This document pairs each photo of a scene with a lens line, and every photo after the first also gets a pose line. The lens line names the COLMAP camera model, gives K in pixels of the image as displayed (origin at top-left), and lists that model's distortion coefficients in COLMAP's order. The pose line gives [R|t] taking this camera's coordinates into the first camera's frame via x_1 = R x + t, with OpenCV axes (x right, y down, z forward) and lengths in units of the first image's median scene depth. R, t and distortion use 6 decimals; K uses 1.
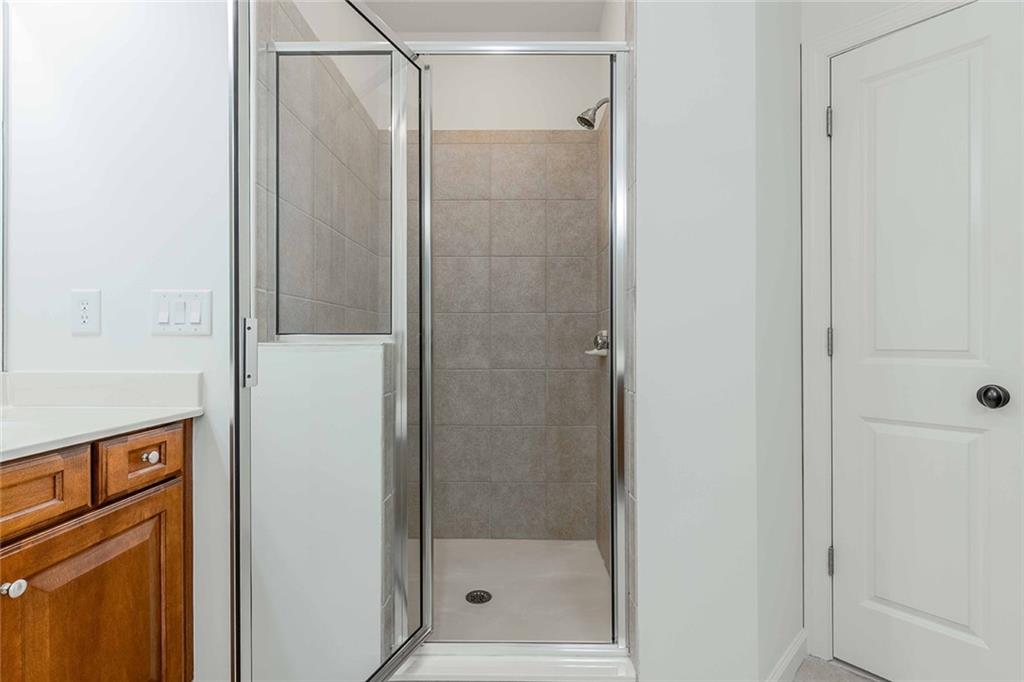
lens RADIAL K [[459.9, 0, 516.8], [0, 459.9, 340.4], [0, 0, 1]] dist [0.006135, -0.000065]
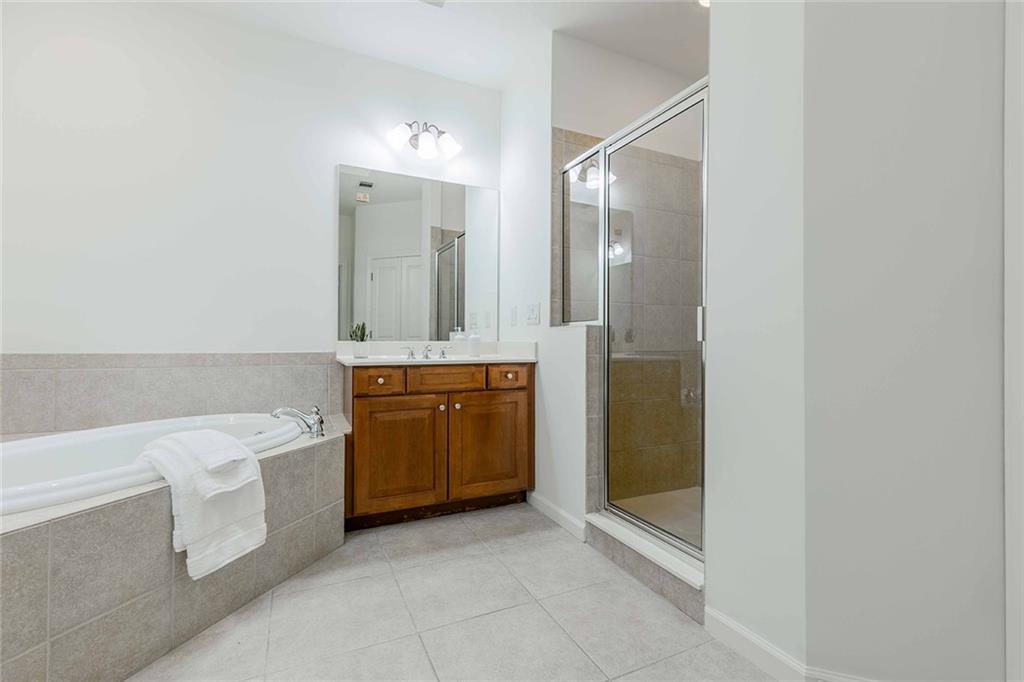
lens RADIAL K [[459.9, 0, 516.8], [0, 459.9, 340.4], [0, 0, 1]] dist [0.006135, -0.000065]
pose [[0.440908, -0.003434, -0.897546, 1.228563], [-0.000116, 0.999992, -0.003884, 0.076922], [0.897552, 0.001816, 0.440904, 0.011708]]
